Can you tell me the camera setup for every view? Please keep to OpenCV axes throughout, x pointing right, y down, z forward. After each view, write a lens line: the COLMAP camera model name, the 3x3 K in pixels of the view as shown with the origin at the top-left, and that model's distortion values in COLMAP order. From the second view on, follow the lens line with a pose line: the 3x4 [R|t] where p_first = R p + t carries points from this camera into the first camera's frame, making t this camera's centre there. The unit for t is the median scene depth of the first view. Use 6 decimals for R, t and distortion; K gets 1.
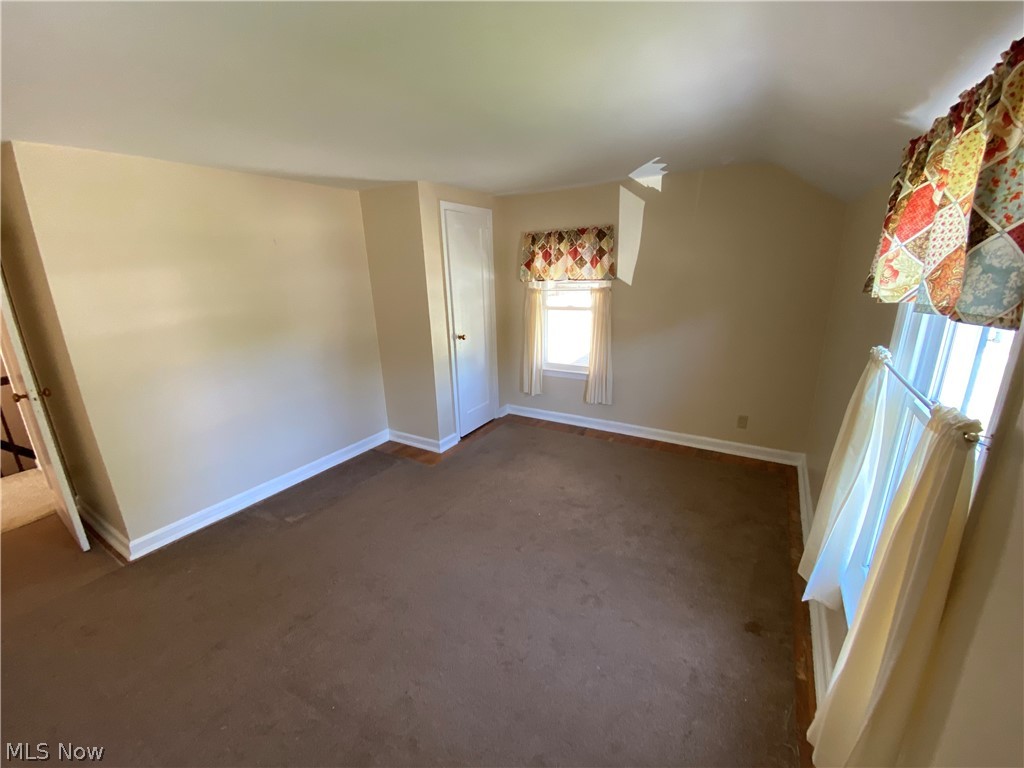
lens RADIAL K [[411.5, 0, 514.2], [0, 411.5, 390.4], [0, 0, 1]] dist [0.000382, -0.000401]
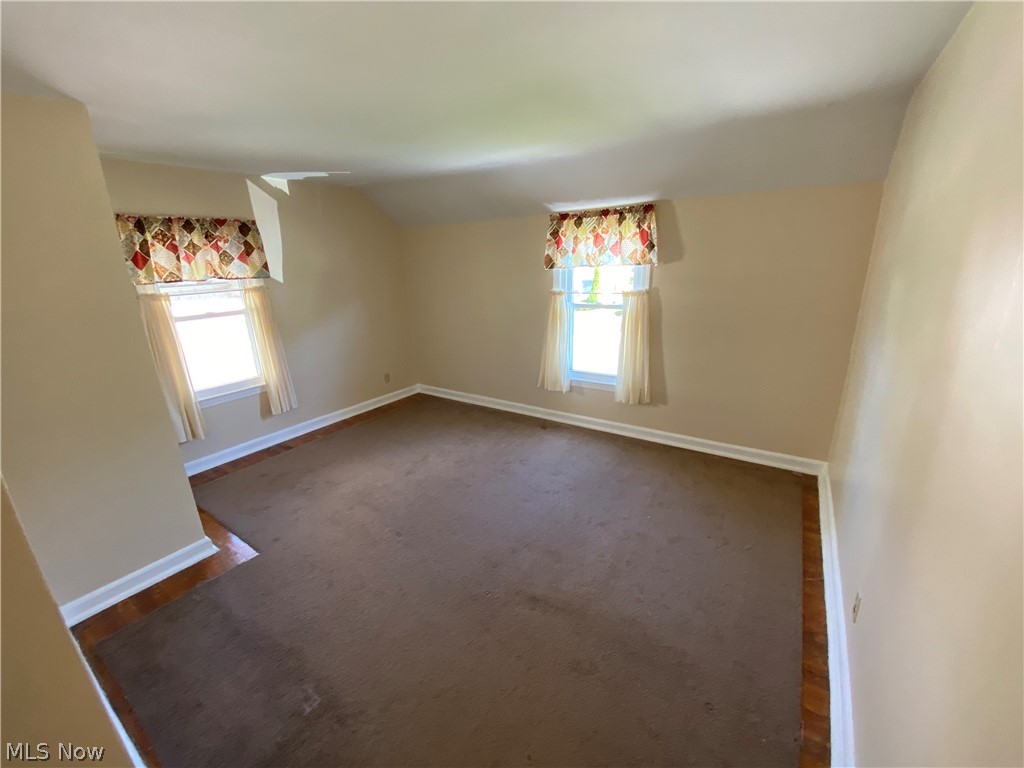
lens RADIAL K [[411.5, 0, 517.7], [0, 411.5, 379.5], [0, 0, 1]] dist [0.000382, -0.000401]
pose [[0.024760, -0.250708, 0.967746, -0.705373], [0.309181, 0.922502, 0.231077, -0.092178], [-0.950681, 0.293487, 0.100356, 0.419179]]
